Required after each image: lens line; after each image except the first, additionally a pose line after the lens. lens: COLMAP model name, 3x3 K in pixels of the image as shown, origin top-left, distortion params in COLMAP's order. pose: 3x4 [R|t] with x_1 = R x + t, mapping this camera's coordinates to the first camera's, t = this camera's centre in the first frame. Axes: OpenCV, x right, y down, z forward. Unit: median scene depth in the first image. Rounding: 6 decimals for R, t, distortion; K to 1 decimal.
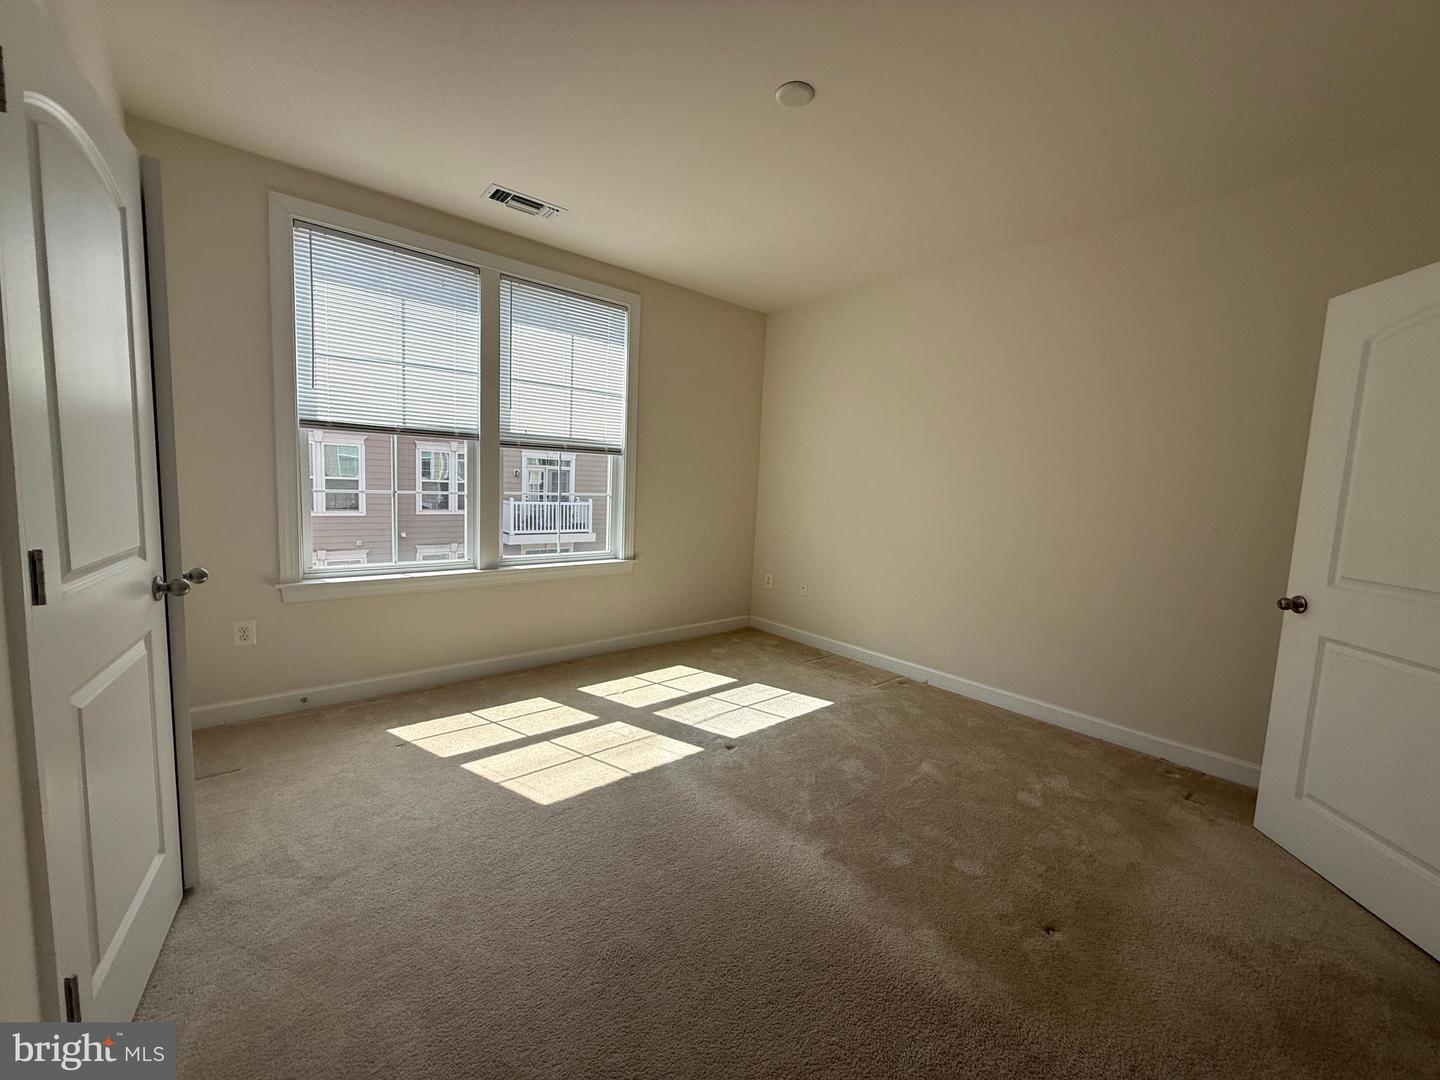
lens RADIAL K [[572.6, 0, 722.3], [0, 572.6, 536.1], [0, 0, 1]] dist [-0.000141, 0.000059]
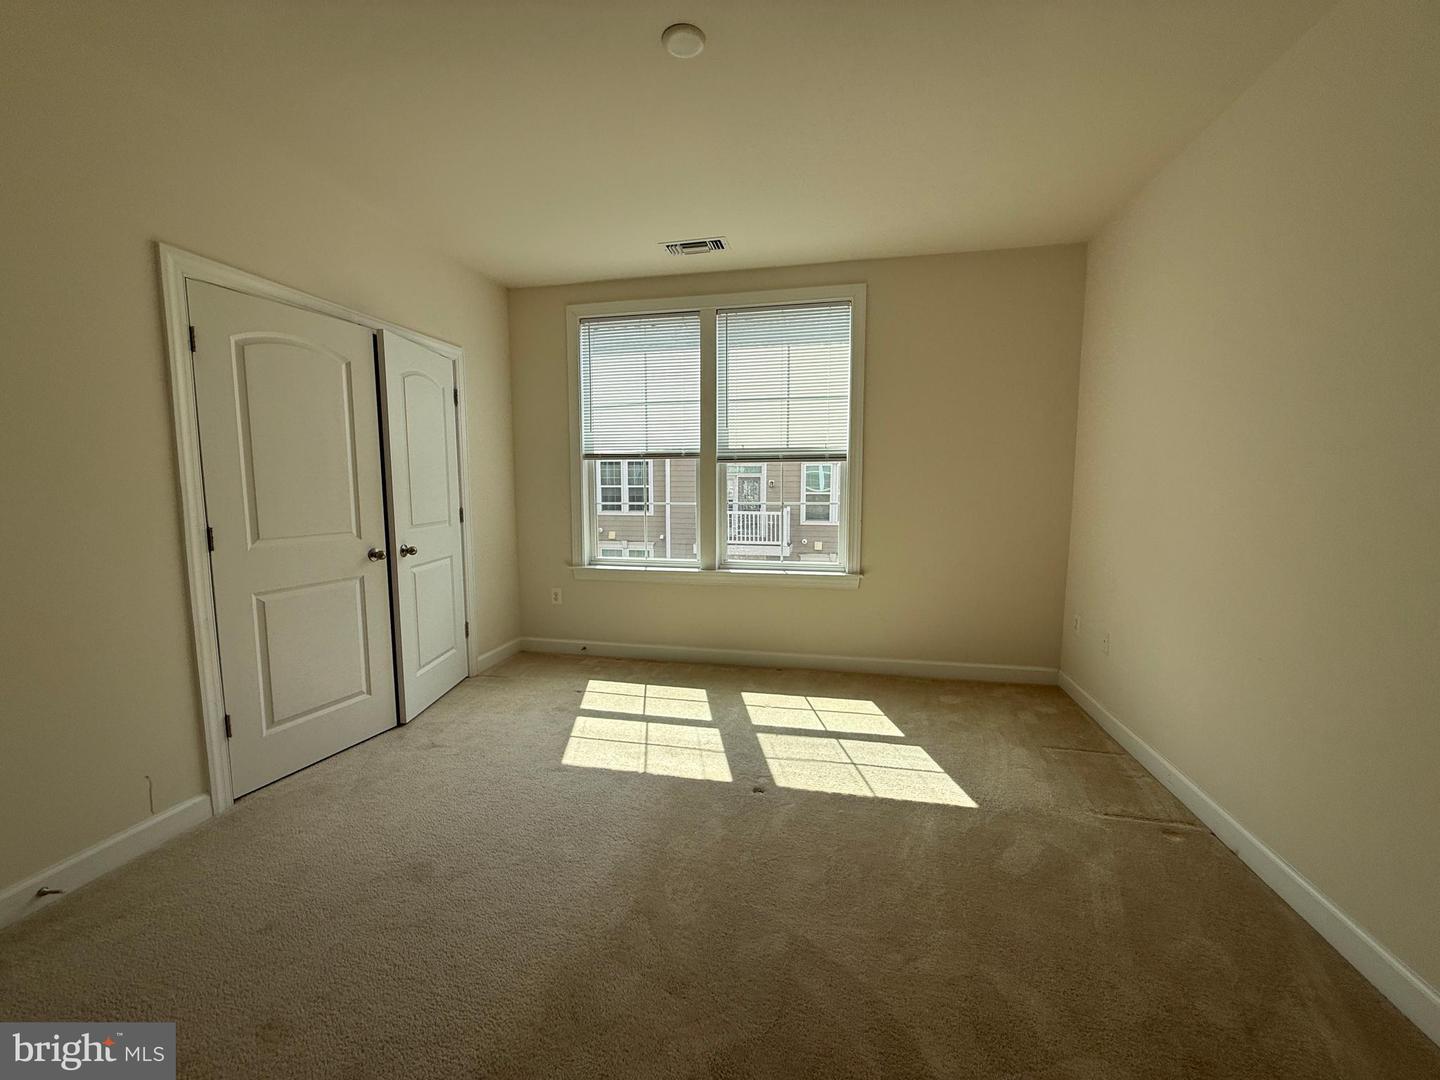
lens RADIAL K [[559.8, 0, 684.5], [0, 559.8, 538.0], [0, 0, 1]] dist [-0.023353, -0.000022]
pose [[0.600418, 0.036630, -0.798847, 0.467309], [-0.048463, 0.998781, 0.009373, -0.014508], [0.798216, 0.033087, 0.601461, 0.298277]]
